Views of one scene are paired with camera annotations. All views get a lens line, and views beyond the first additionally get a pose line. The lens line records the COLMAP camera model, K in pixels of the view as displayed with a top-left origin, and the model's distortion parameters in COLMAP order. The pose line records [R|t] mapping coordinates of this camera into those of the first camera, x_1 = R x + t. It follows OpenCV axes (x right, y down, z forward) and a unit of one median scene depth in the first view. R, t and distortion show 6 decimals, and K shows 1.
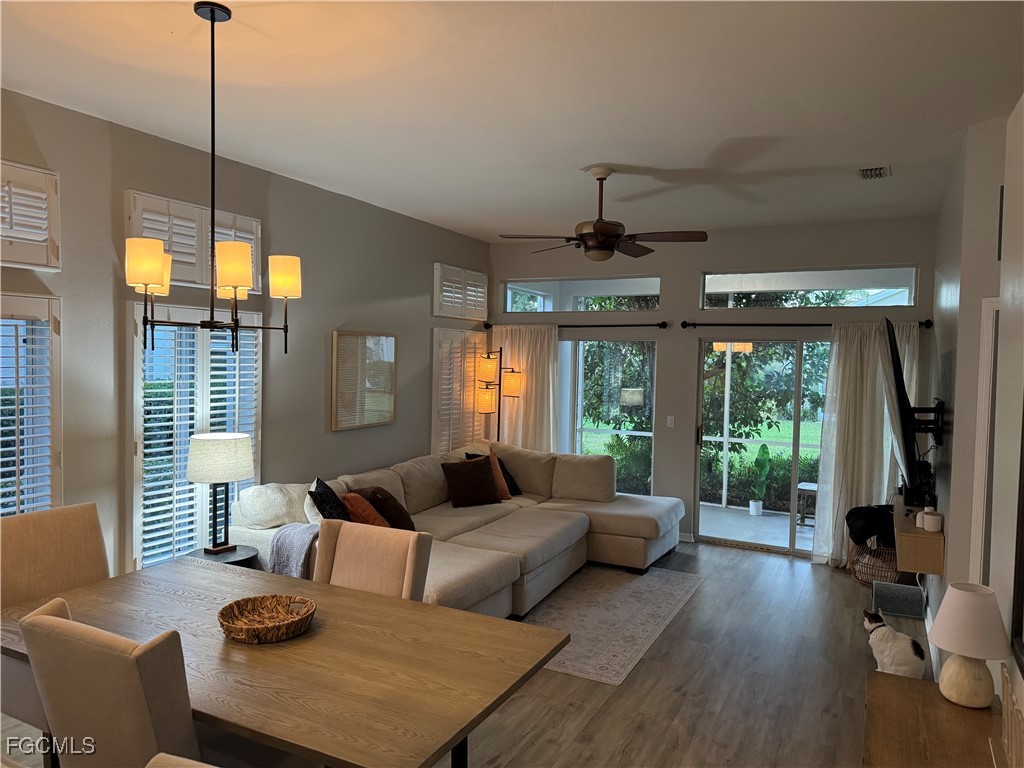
lens RADIAL K [[743.0, 0, 504.9], [0, 743.0, 385.4], [0, 0, 1]] dist [0.108392, -0.159006]
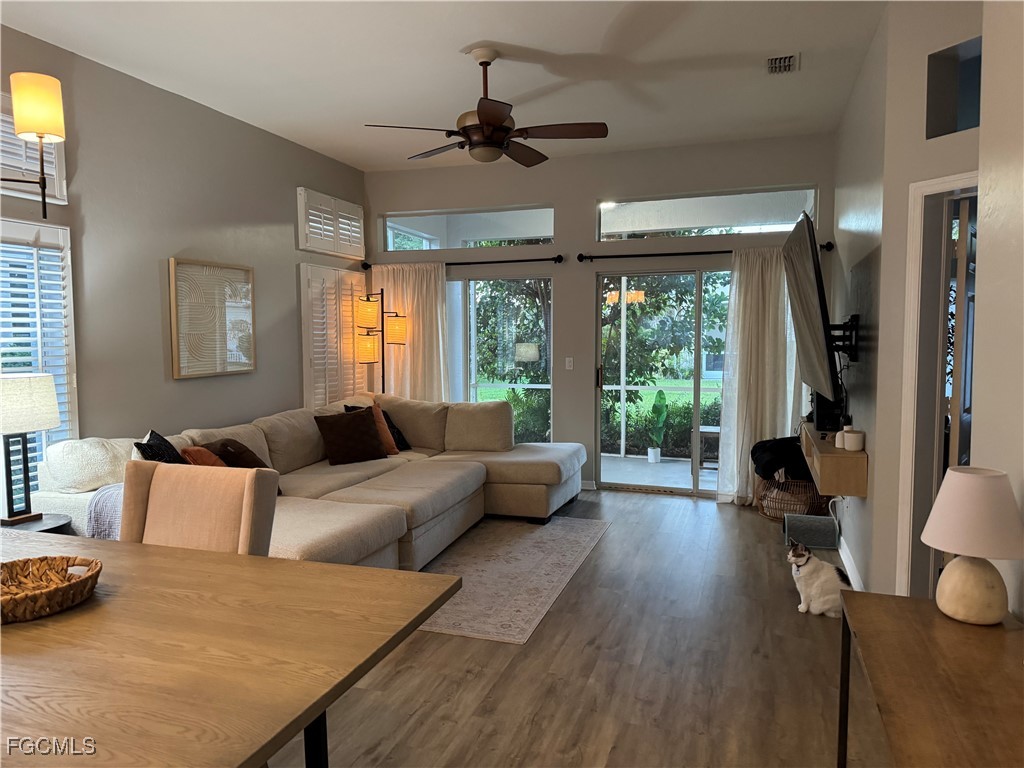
lens RADIAL K [[743.0, 0, 504.9], [0, 743.0, 385.4], [0, 0, 1]] dist [0.108392, -0.159006]
pose [[0.989480, -0.036751, 0.139923, 0.016184], [0.032268, 0.998895, 0.034174, 0.056886], [-0.141024, -0.029299, 0.989573, 0.127744]]
